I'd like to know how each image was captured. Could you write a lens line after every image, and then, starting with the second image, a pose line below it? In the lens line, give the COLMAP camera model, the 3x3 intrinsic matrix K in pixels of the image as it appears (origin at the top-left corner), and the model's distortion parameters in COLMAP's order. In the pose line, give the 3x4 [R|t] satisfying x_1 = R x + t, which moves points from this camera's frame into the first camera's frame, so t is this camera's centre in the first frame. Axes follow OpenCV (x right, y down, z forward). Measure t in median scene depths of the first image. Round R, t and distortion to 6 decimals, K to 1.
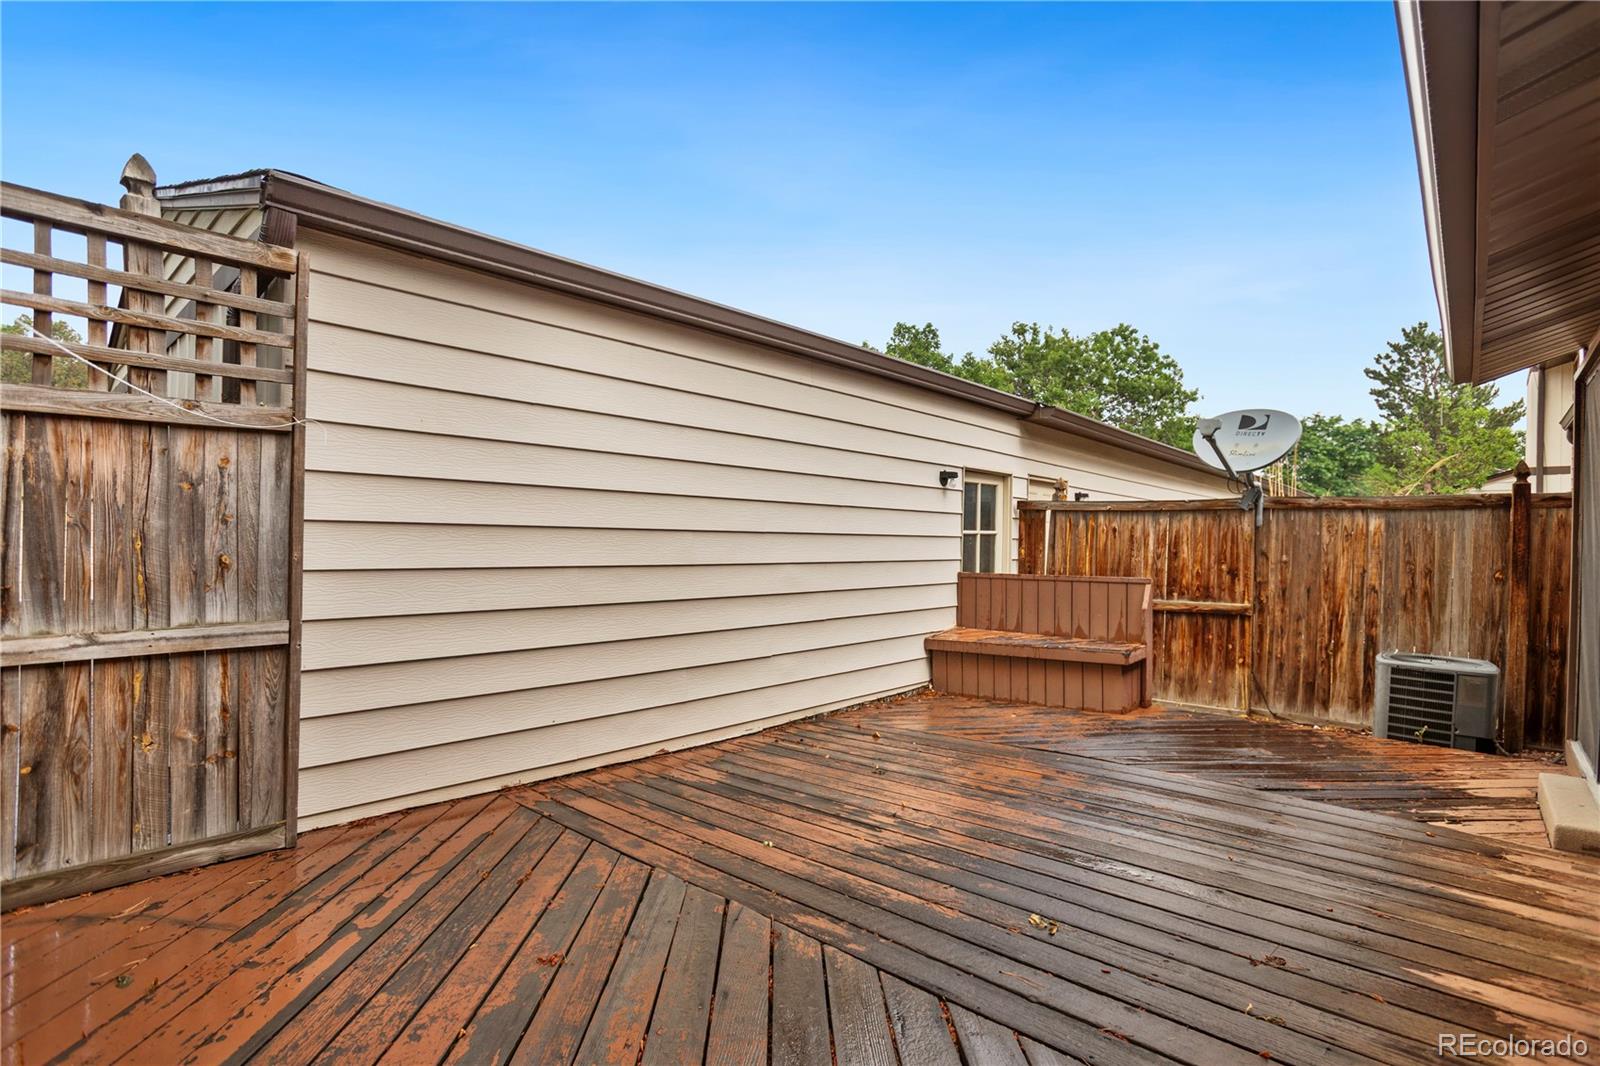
lens RADIAL K [[763.0, 0, 807.5], [0, 763.0, 534.1], [0, 0, 1]] dist [-0.033103, 0.013430]
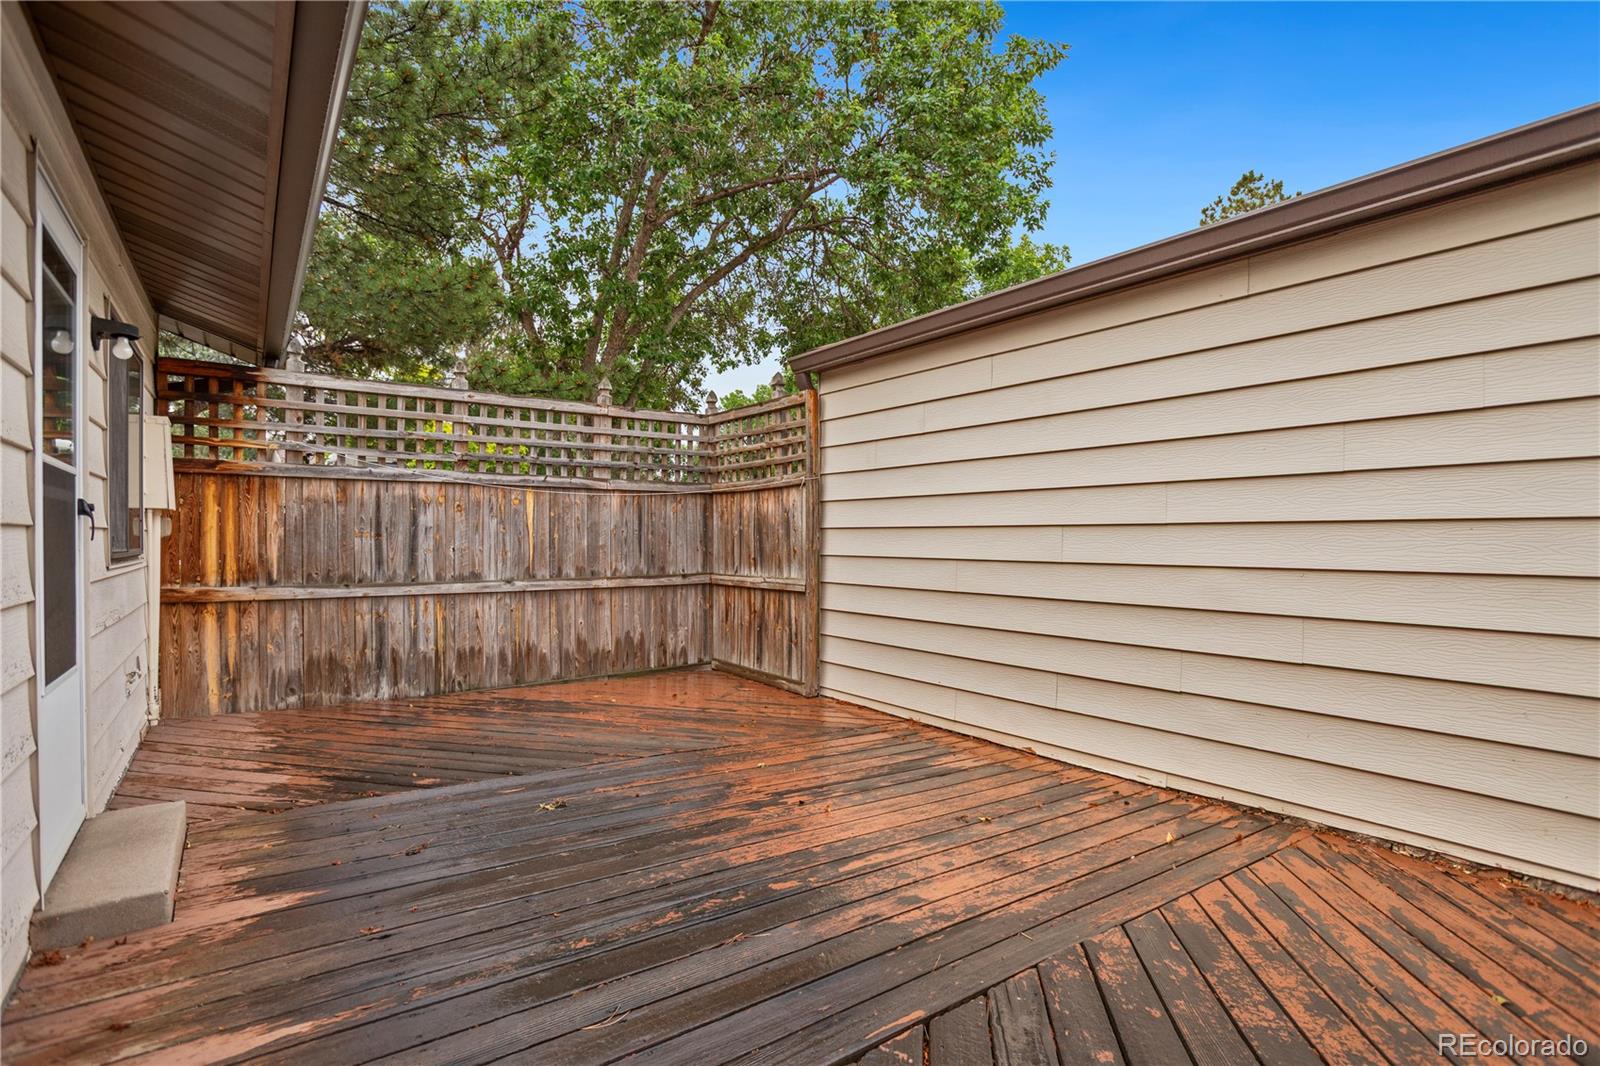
lens RADIAL K [[763.0, 0, 806.2], [0, 763.0, 538.6], [0, 0, 1]] dist [-0.033103, 0.013430]
pose [[-0.170253, -0.019174, -0.985214, 1.216042], [-0.001055, 0.999814, -0.019276, 0.044217], [0.985400, -0.002243, -0.170241, 1.286098]]
